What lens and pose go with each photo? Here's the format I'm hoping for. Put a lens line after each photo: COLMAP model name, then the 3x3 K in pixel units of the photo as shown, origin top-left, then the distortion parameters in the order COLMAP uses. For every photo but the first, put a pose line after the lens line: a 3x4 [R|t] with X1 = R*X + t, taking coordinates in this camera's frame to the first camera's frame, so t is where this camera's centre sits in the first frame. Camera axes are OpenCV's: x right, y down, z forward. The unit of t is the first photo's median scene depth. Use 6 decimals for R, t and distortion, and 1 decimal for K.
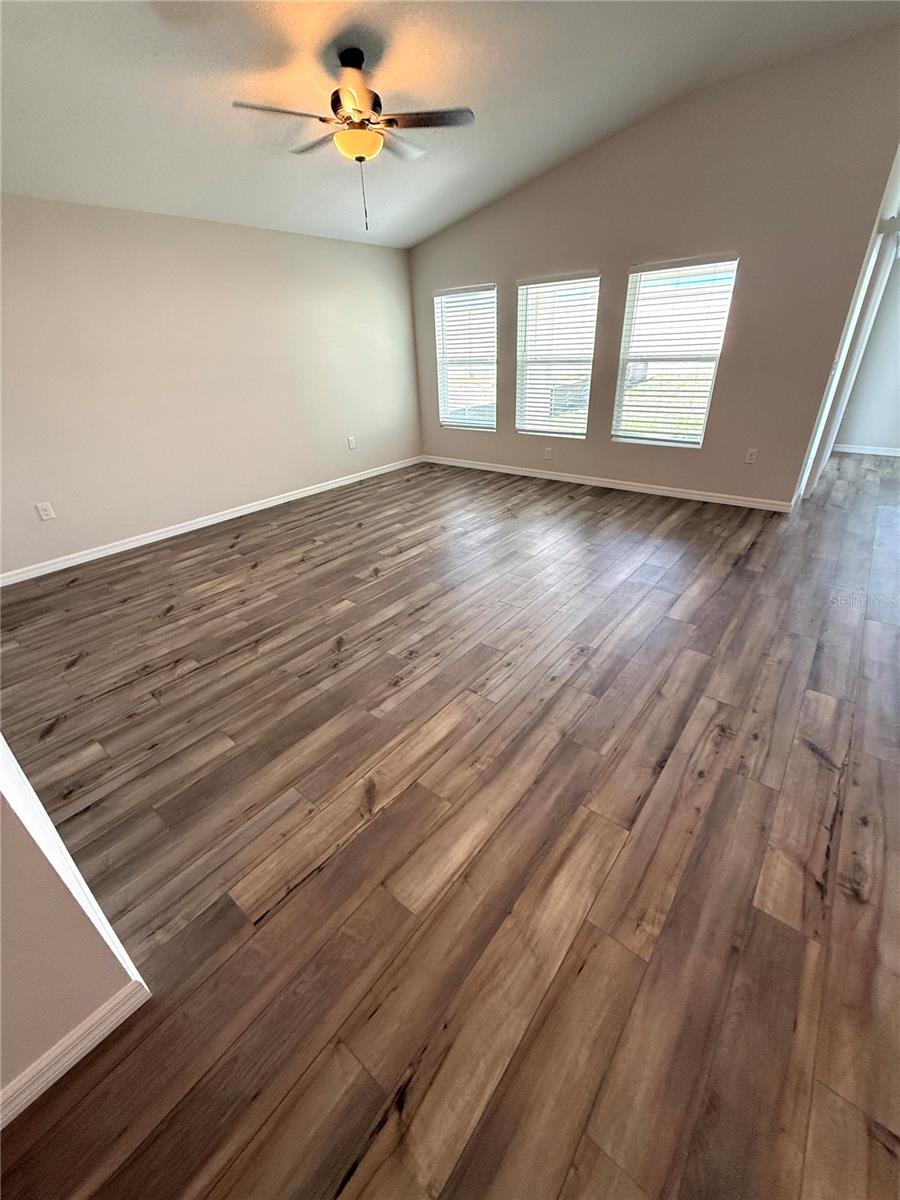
lens RADIAL K [[478.5, 0, 446.8], [0, 478.5, 597.1], [0, 0, 1]] dist [-0.000900, -0.000013]
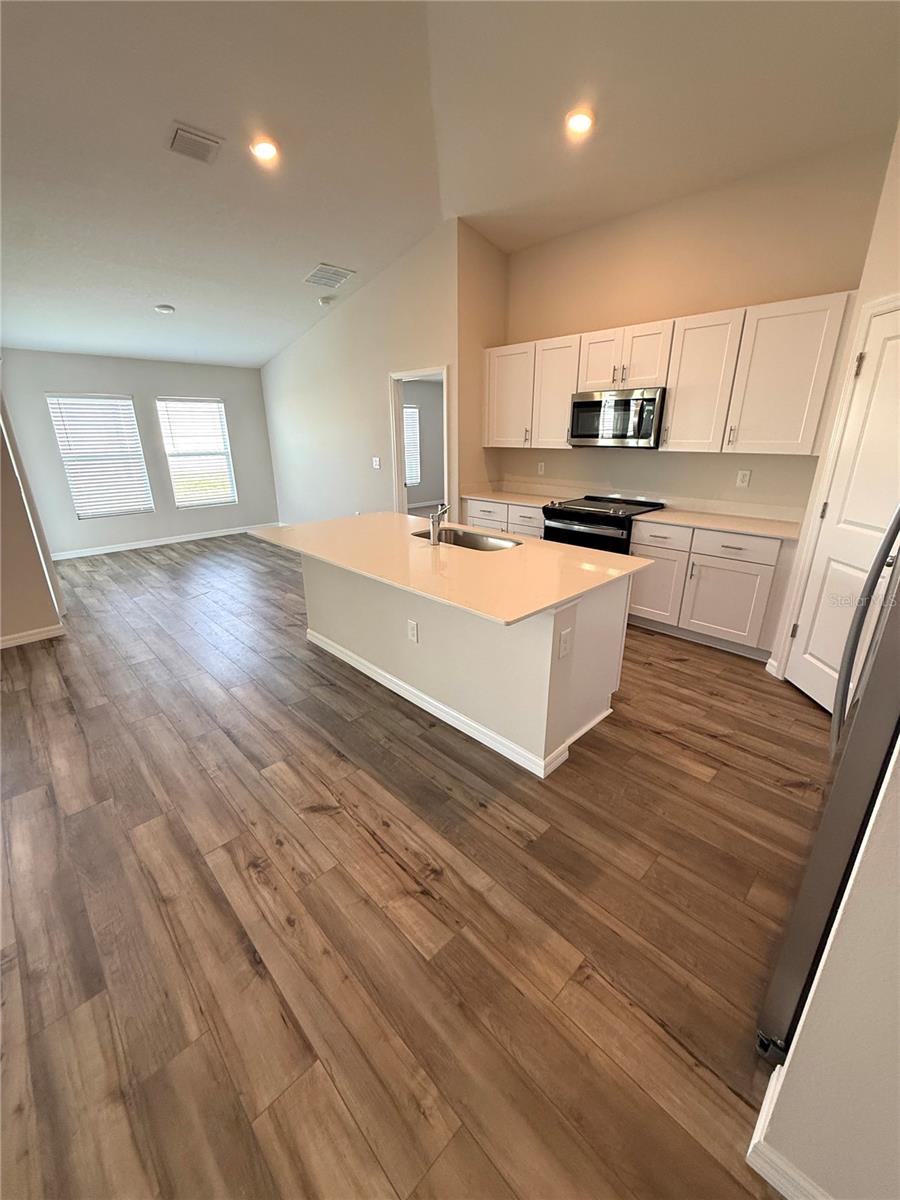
lens RADIAL K [[480.3, 0, 451.0], [0, 480.3, 597.7], [0, 0, 1]] dist [-0.001401, -0.000195]
pose [[0.116999, -0.286606, 0.950878, -0.073452], [0.469814, 0.859517, 0.201261, -0.131100], [-0.874978, 0.423188, 0.235214, 0.206588]]
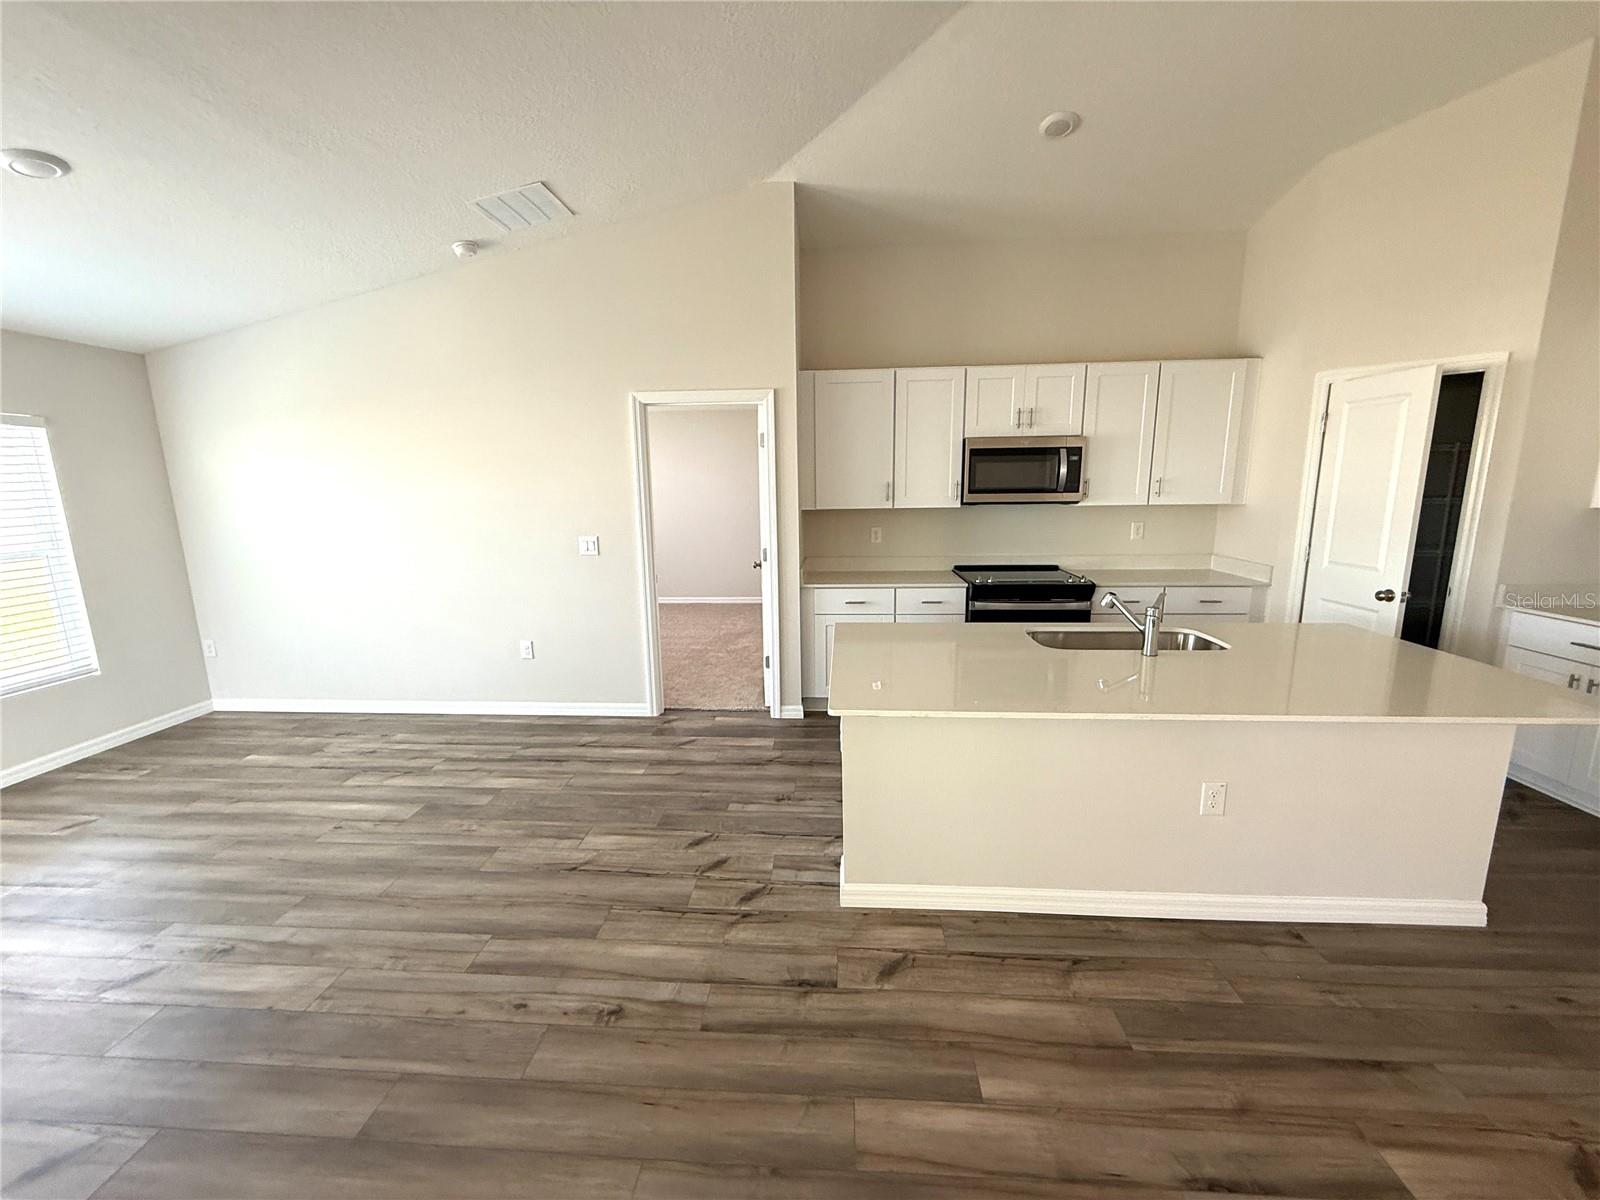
lens RADIAL K [[638.0, 0, 801.9], [0, 638.0, 596.0], [0, 0, 1]] dist [-0.000900, -0.000013]
pose [[-0.577549, -0.096545, 0.810627, 0.583227], [0.419660, 0.816619, 0.396255, -0.722275], [-0.700230, 0.569045, -0.431121, 1.214438]]
